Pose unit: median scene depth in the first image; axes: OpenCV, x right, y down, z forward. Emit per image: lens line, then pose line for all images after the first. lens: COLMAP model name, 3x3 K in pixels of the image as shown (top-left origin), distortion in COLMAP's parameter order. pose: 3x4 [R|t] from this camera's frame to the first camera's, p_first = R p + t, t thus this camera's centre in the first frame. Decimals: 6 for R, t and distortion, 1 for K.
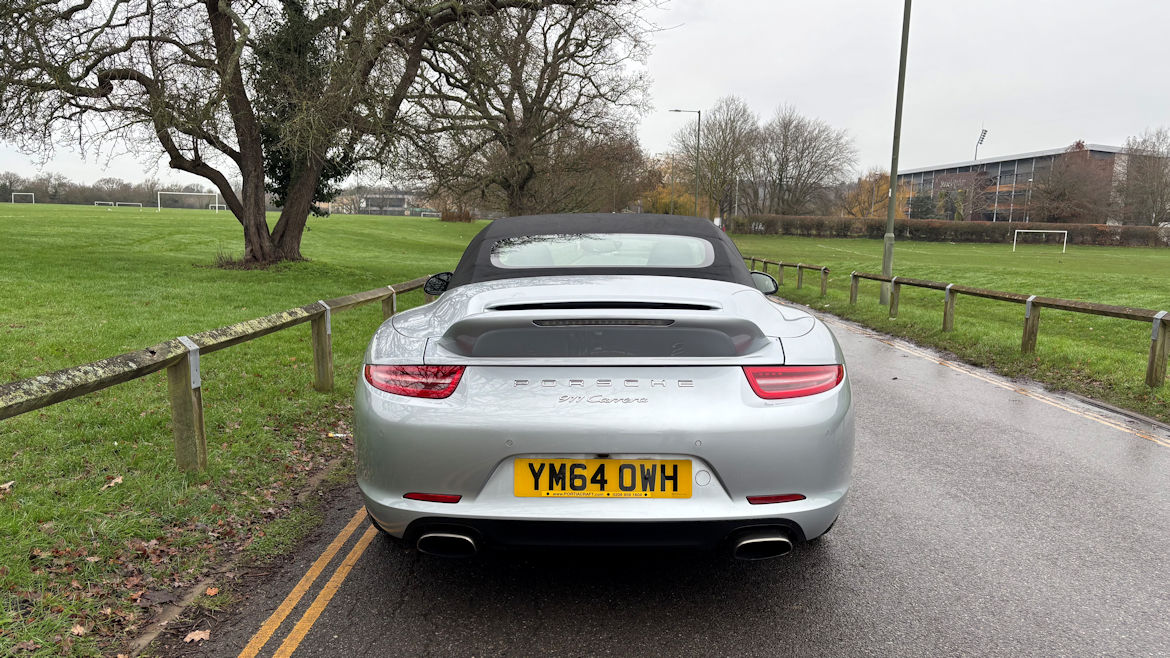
lens RADIAL K [[924.6, 0, 585.0], [0, 924.6, 329.0], [0, 0, 1]] dist [0.040608, 0.001162]
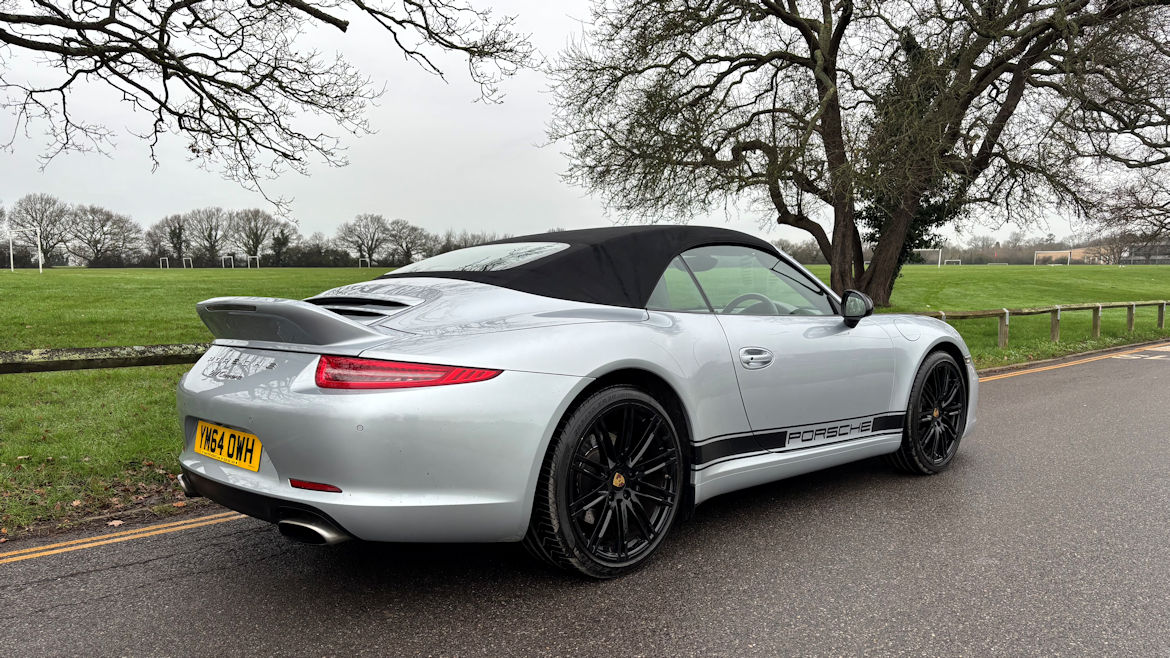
lens RADIAL K [[924.6, 0, 585.0], [0, 924.6, 329.0], [0, 0, 1]] dist [0.040608, 0.001162]
pose [[0.690329, 0.022035, -0.723160, 0.193696], [-0.067168, 0.997171, -0.033733, 0.004600], [0.720371, 0.071860, 0.689856, 0.086288]]
